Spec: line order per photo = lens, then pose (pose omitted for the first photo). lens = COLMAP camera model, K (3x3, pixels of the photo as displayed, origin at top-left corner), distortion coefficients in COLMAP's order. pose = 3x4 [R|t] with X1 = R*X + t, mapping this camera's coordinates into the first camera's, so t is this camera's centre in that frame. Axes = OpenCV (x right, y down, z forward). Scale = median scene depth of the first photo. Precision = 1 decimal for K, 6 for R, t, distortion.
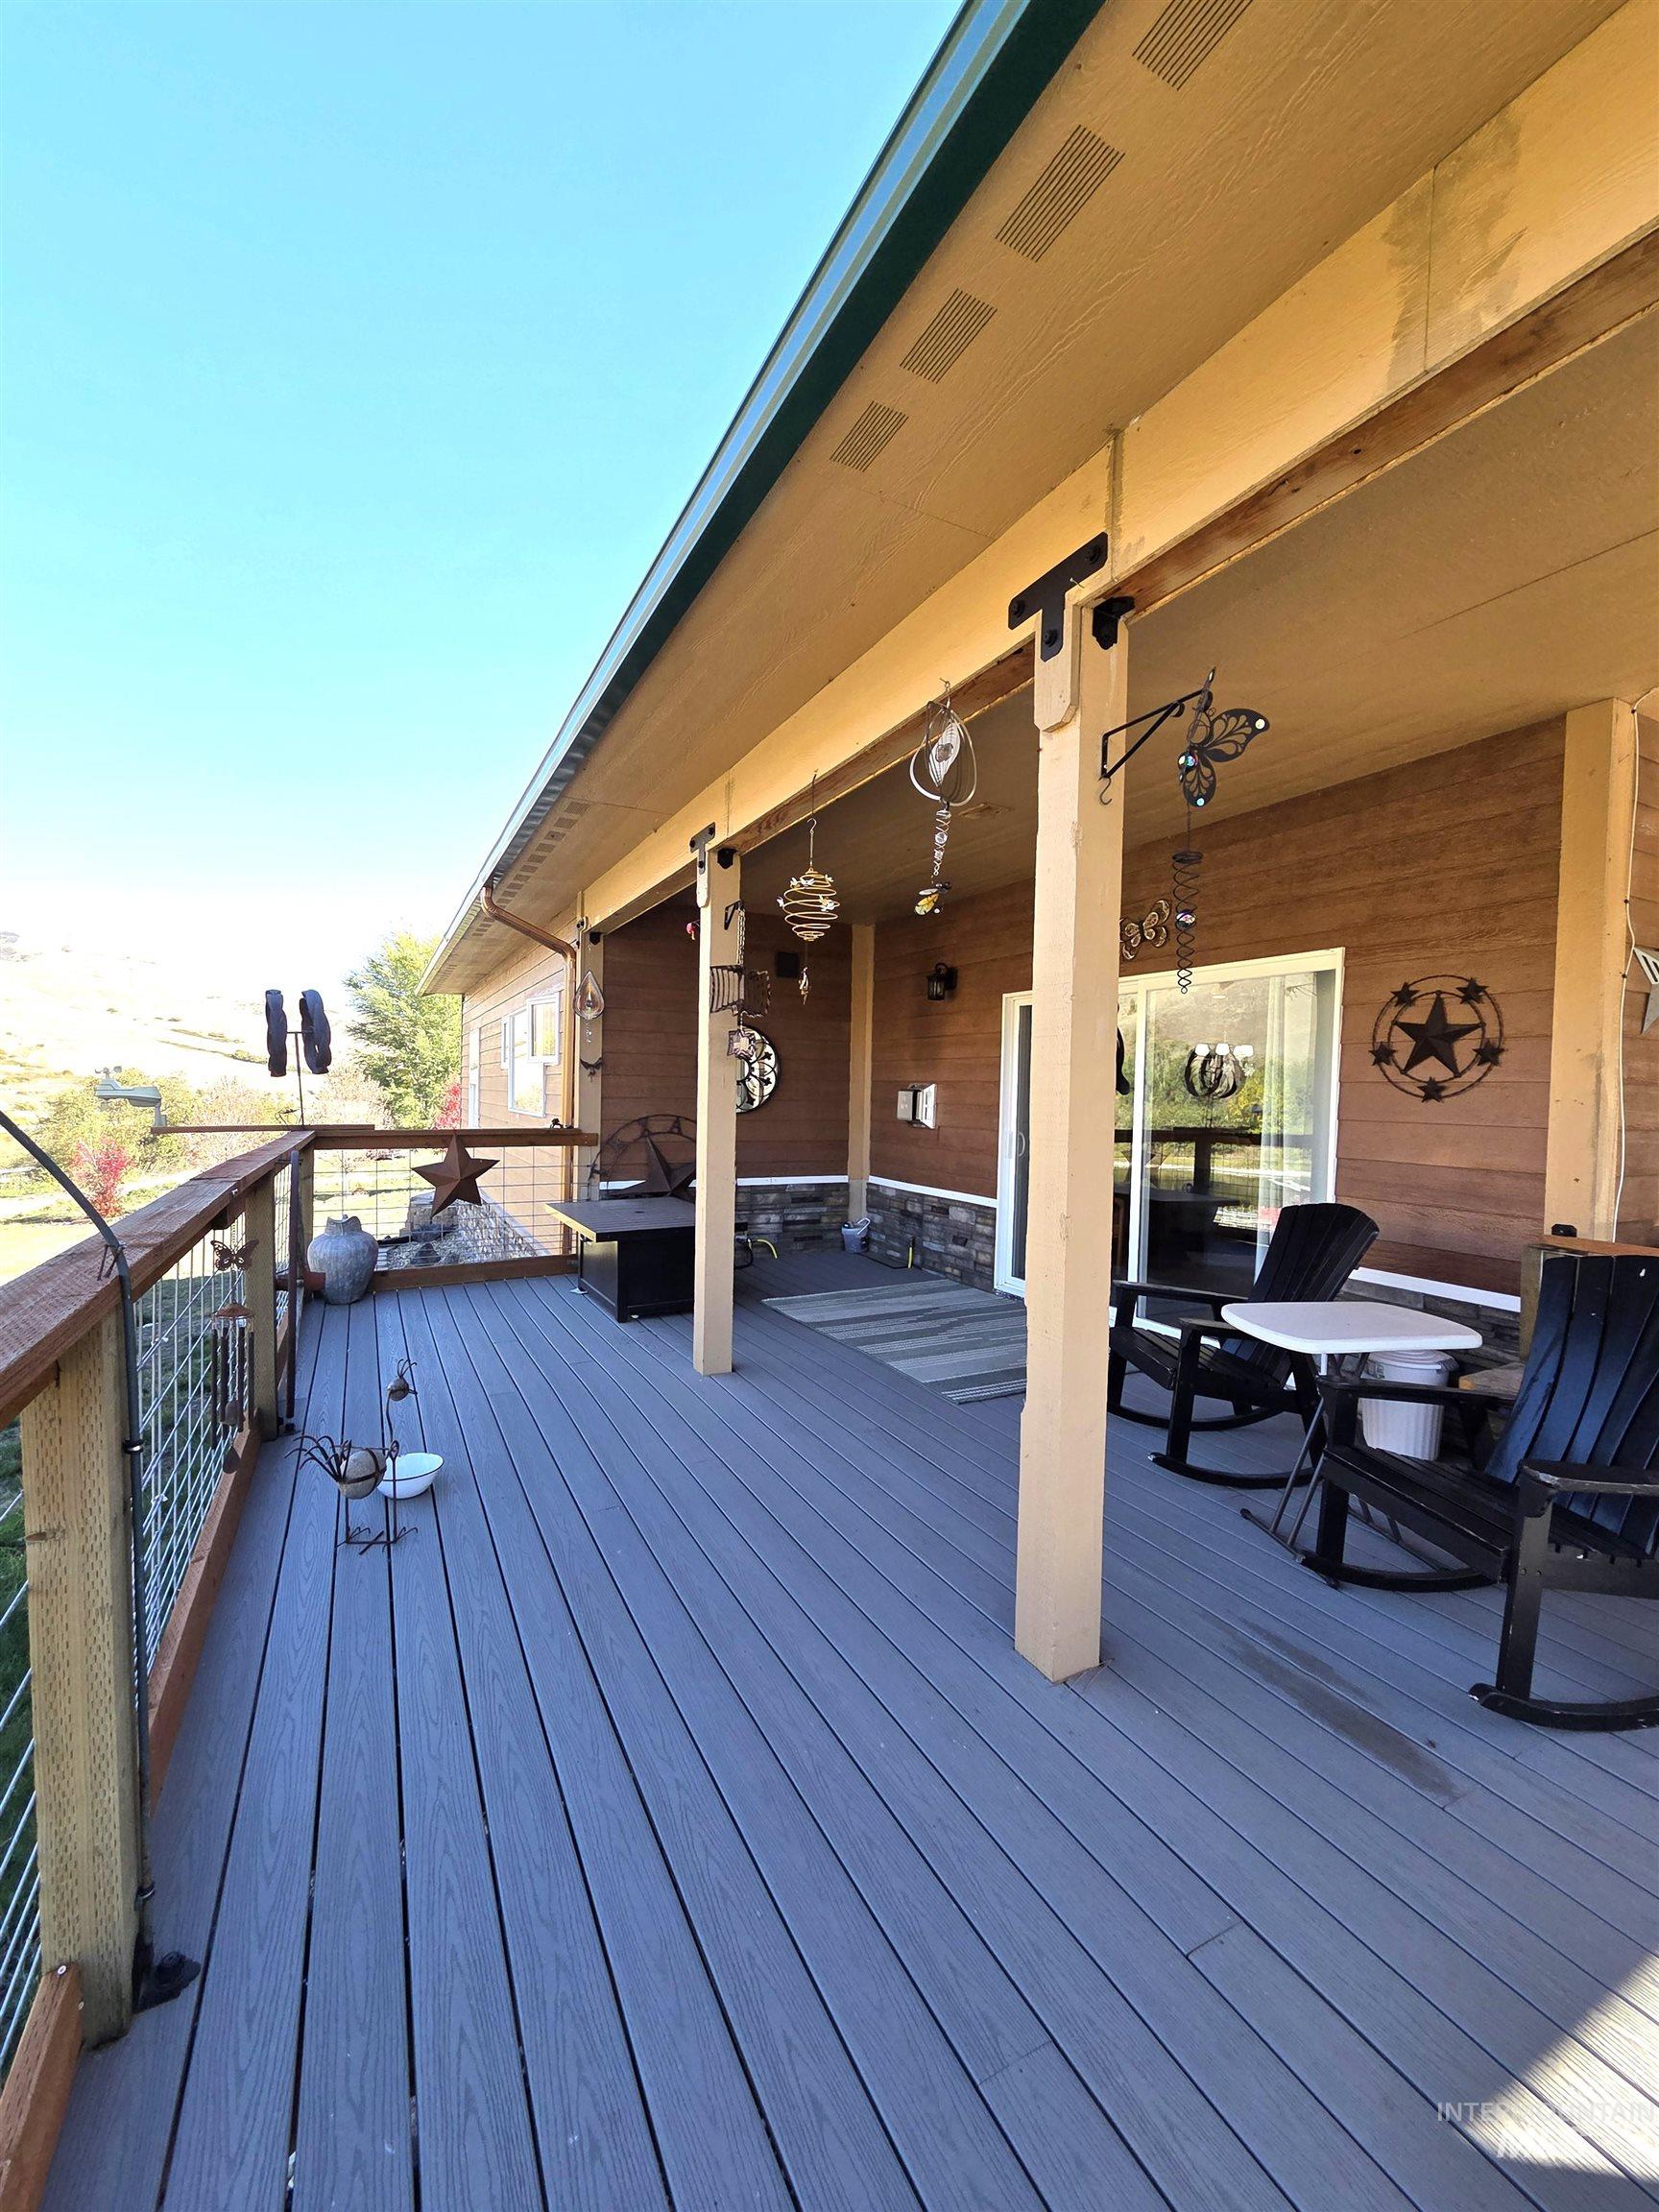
lens RADIAL K [[919.0, 0, 835.5], [0, 919.0, 1115.8], [0, 0, 1]] dist [0.001333, 0.000208]
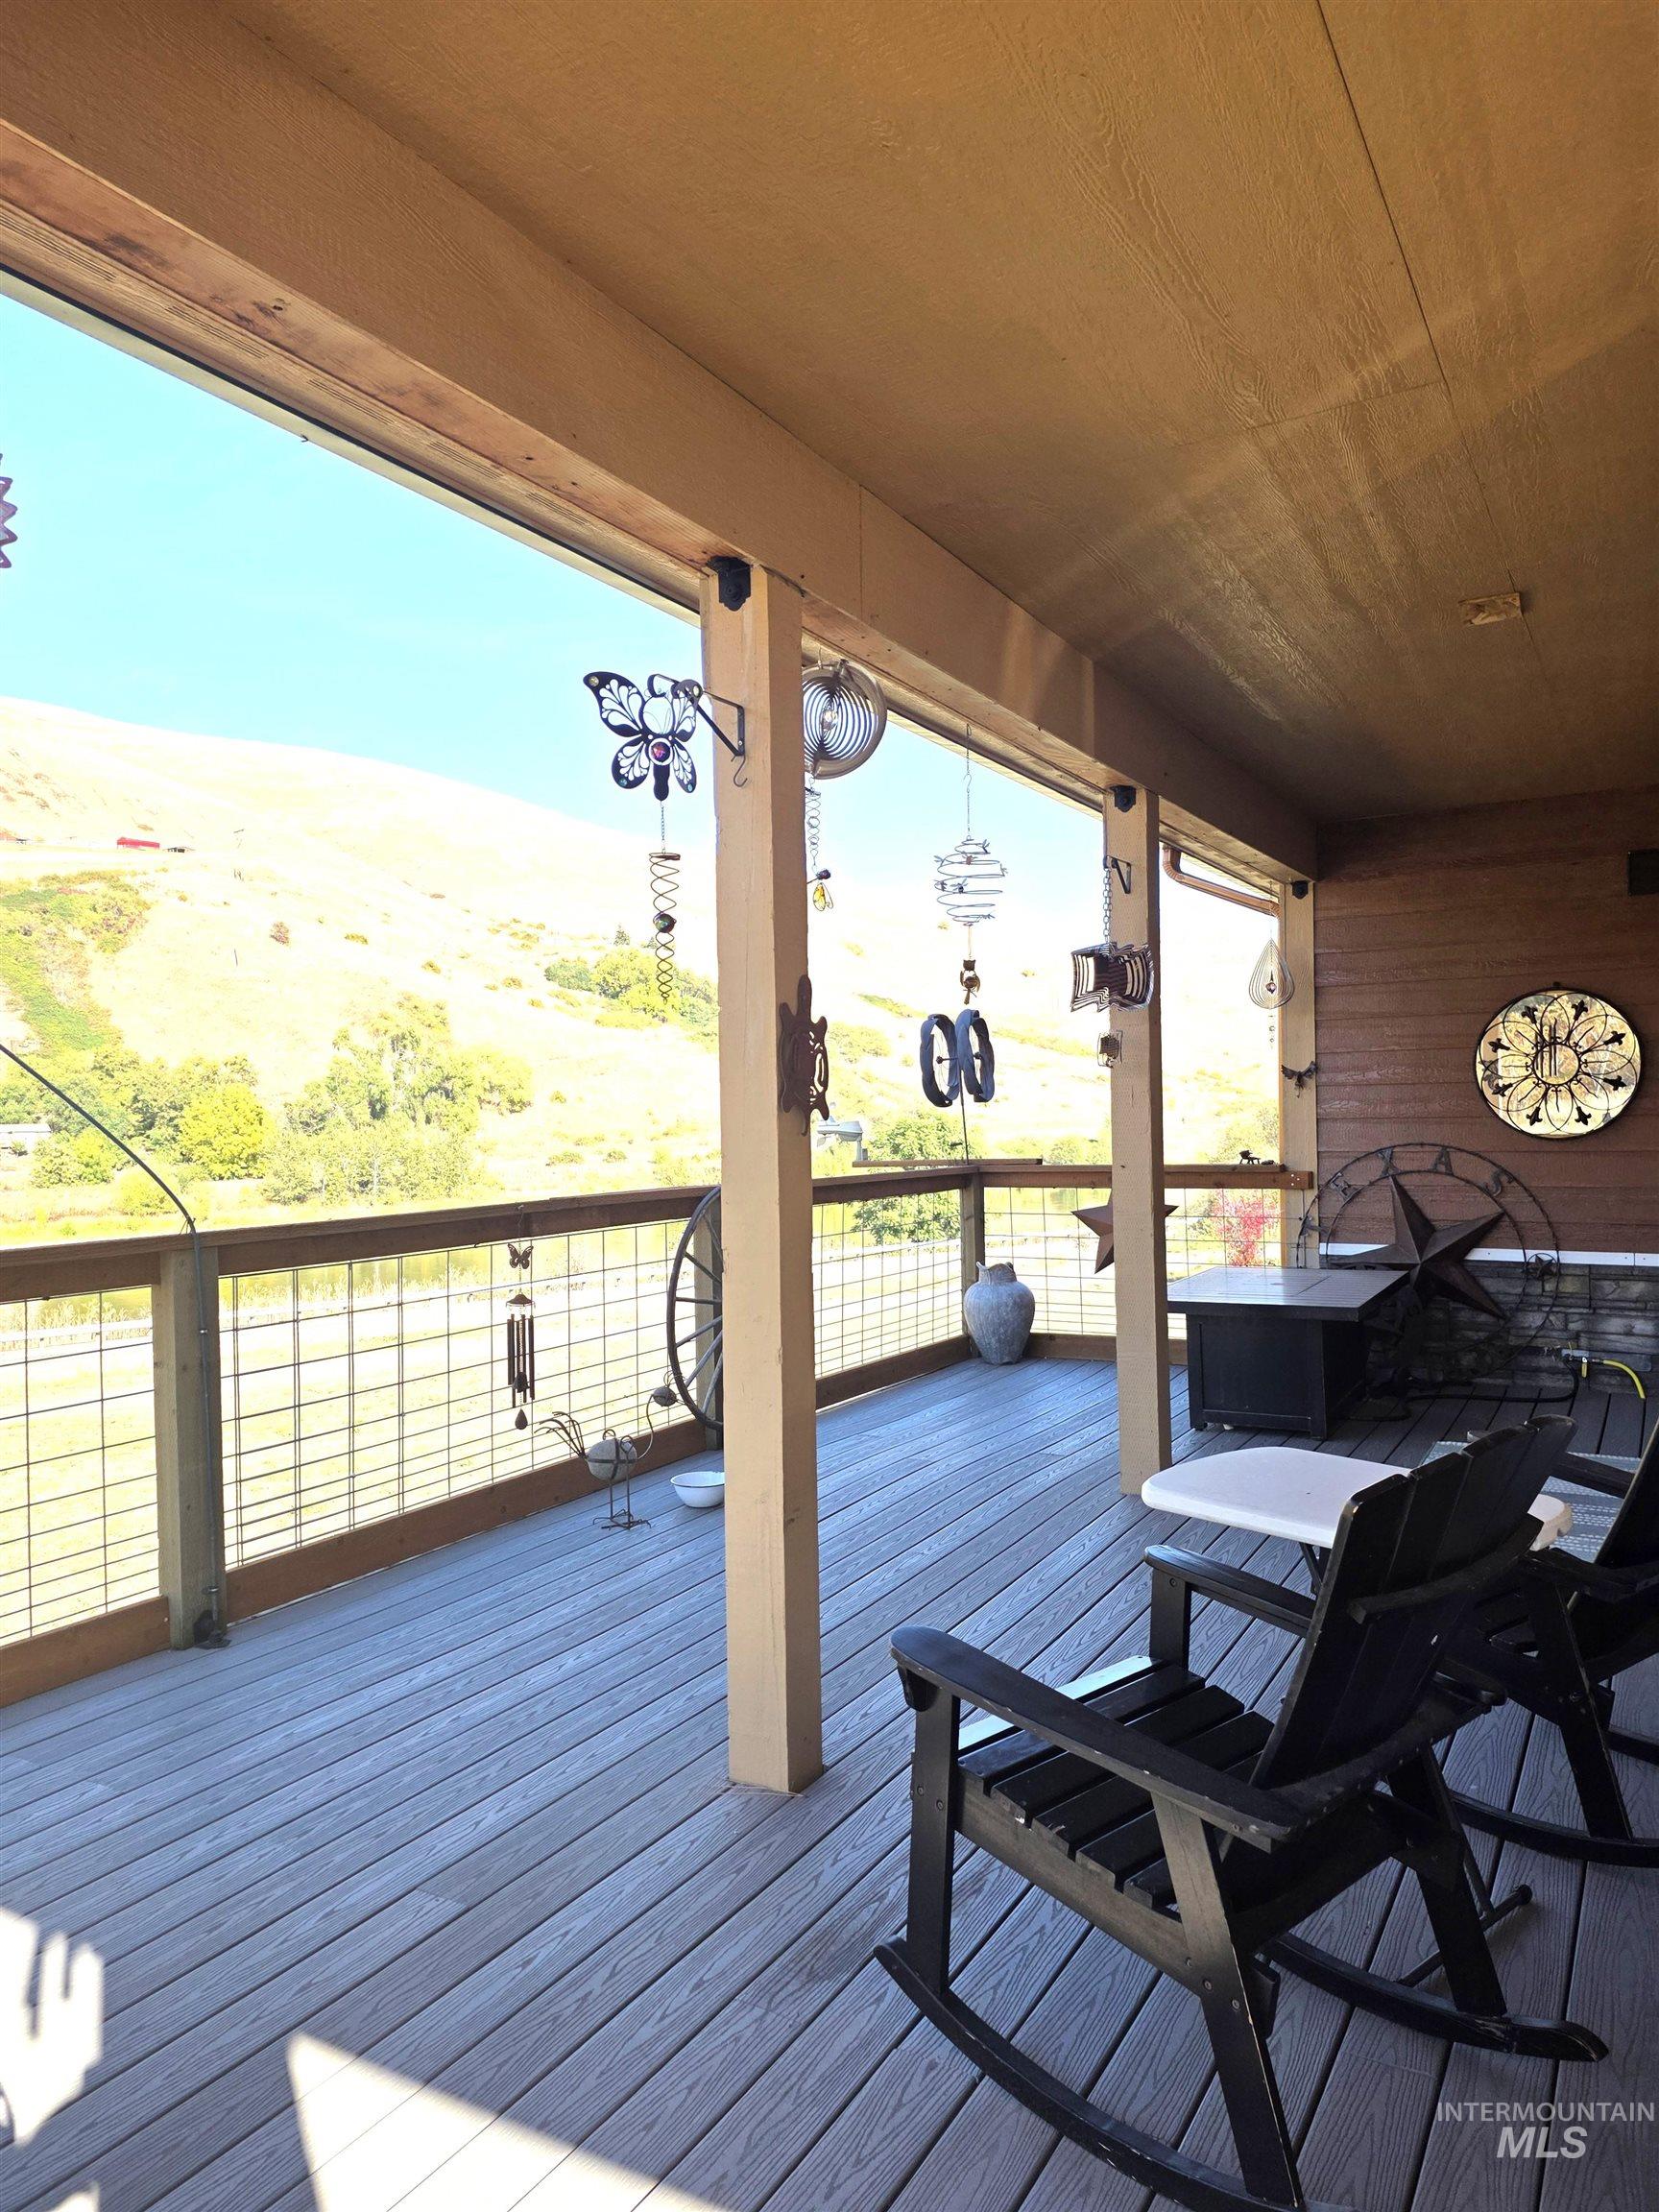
lens RADIAL K [[1449.4, 0, 798.4], [0, 1449.4, 1108.0], [0, 0, 1]] dist [0.062508, -0.000025]
pose [[0.519531, -0.032669, -0.853827, 0.475003], [0.007169, 0.999400, -0.033876, 0.005878], [0.854421, 0.011479, 0.519454, 0.101427]]
